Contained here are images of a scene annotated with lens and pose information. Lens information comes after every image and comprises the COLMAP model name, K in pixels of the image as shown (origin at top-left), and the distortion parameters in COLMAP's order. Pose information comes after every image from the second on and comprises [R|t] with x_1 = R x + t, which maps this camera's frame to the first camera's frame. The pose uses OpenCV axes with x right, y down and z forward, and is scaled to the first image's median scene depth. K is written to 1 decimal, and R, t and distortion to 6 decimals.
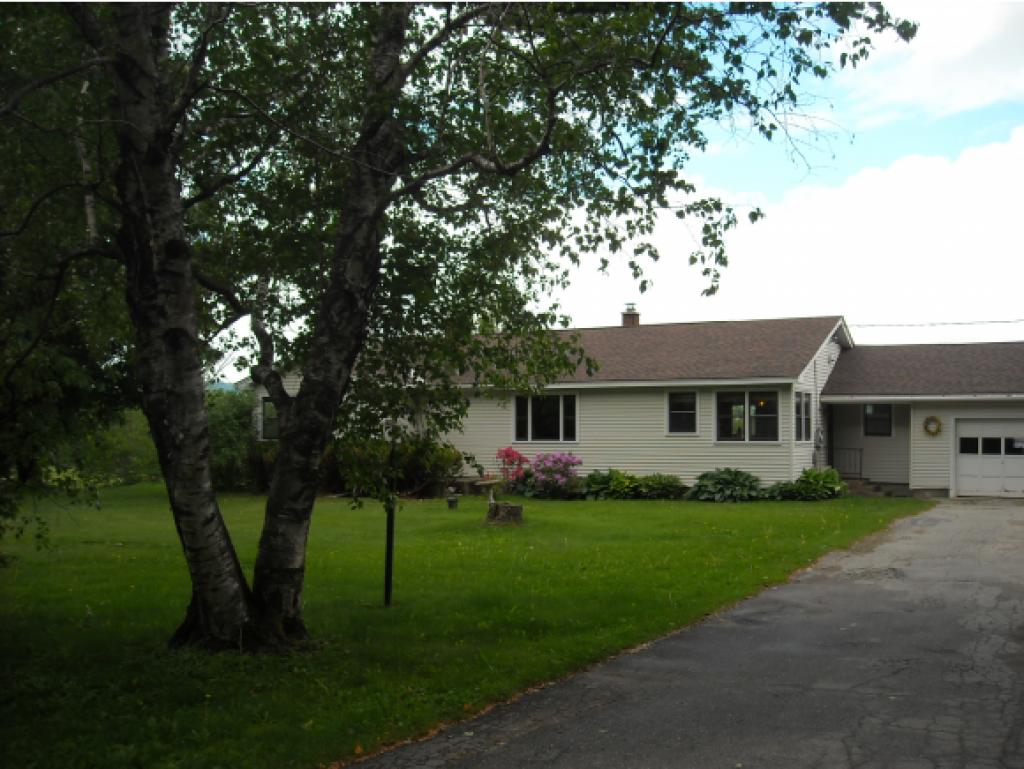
lens RADIAL K [[1062.9, 0, 512.0], [0, 1062.9, 384.5], [0, 0, 1]] dist [-0.063050, -0.001700]
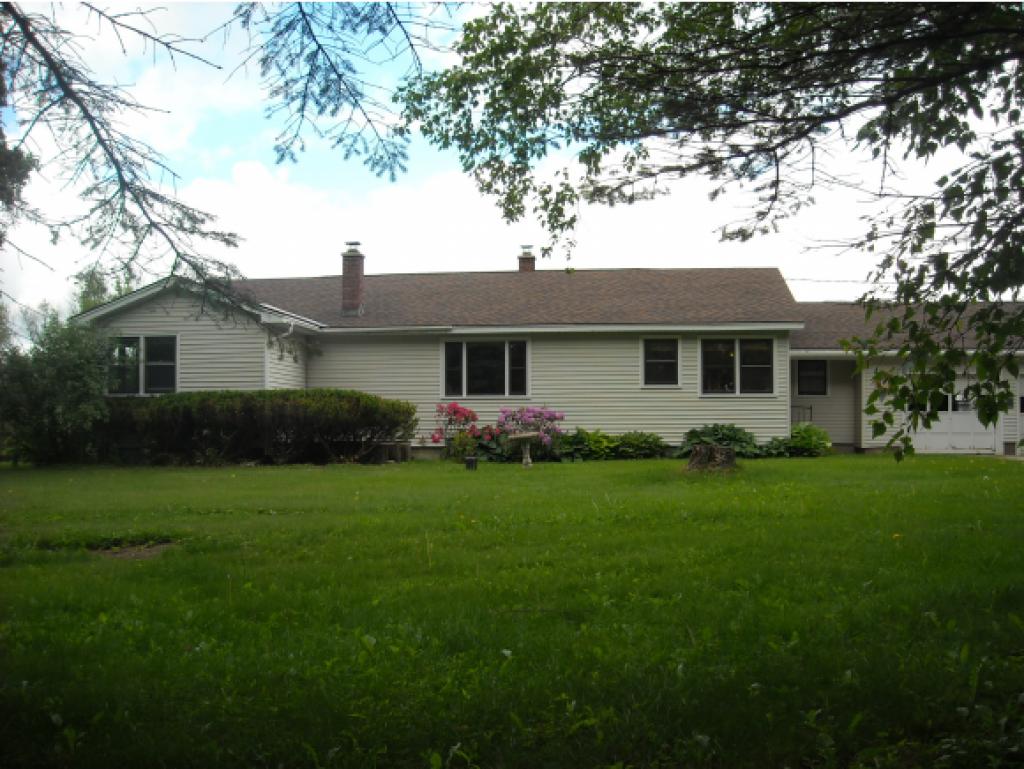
lens RADIAL K [[1062.9, 0, 512.0], [0, 1062.9, 384.5], [0, 0, 1]] dist [-0.063050, -0.001700]
pose [[0.912942, 0.018532, 0.407669, -0.311227], [-0.016983, 0.999828, -0.007419, 0.054213], [-0.407736, -0.000150, 0.913100, 0.252116]]
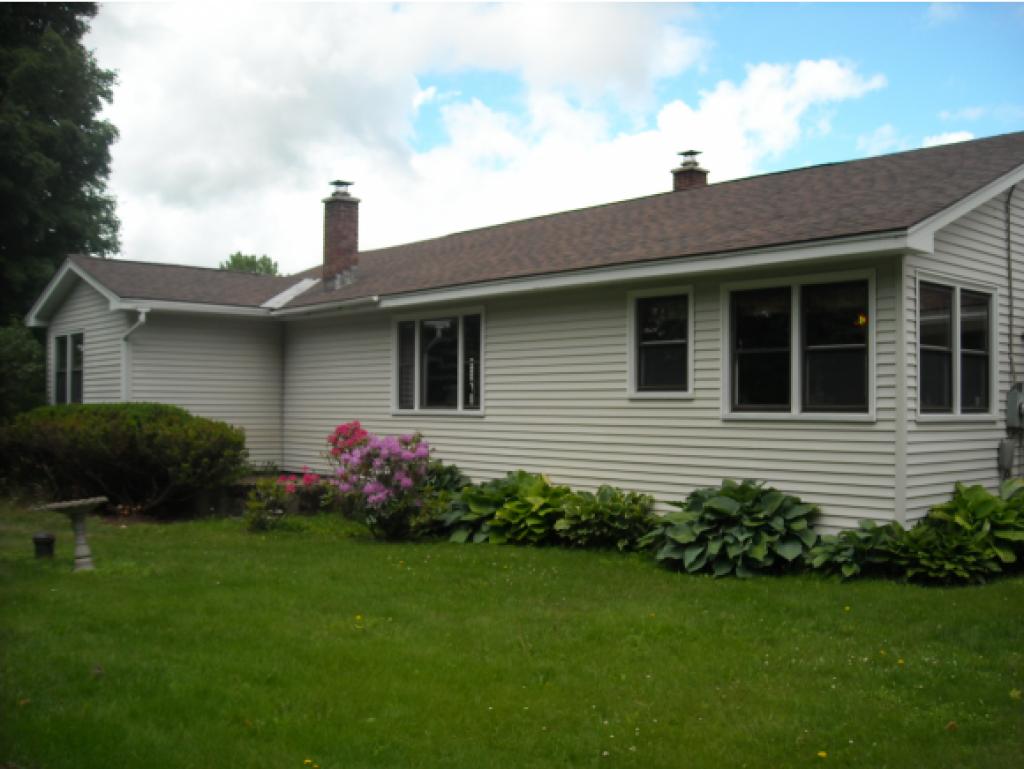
lens RADIAL K [[1037.8, 0, 582.6], [0, 1037.8, 384.3], [0, 0, 1]] dist [-0.023105, -0.006124]
pose [[0.963866, 0.002249, -0.266379, 0.242067], [0.003377, 0.999781, 0.020660, 0.034066], [0.266367, -0.020813, 0.963647, 0.597653]]
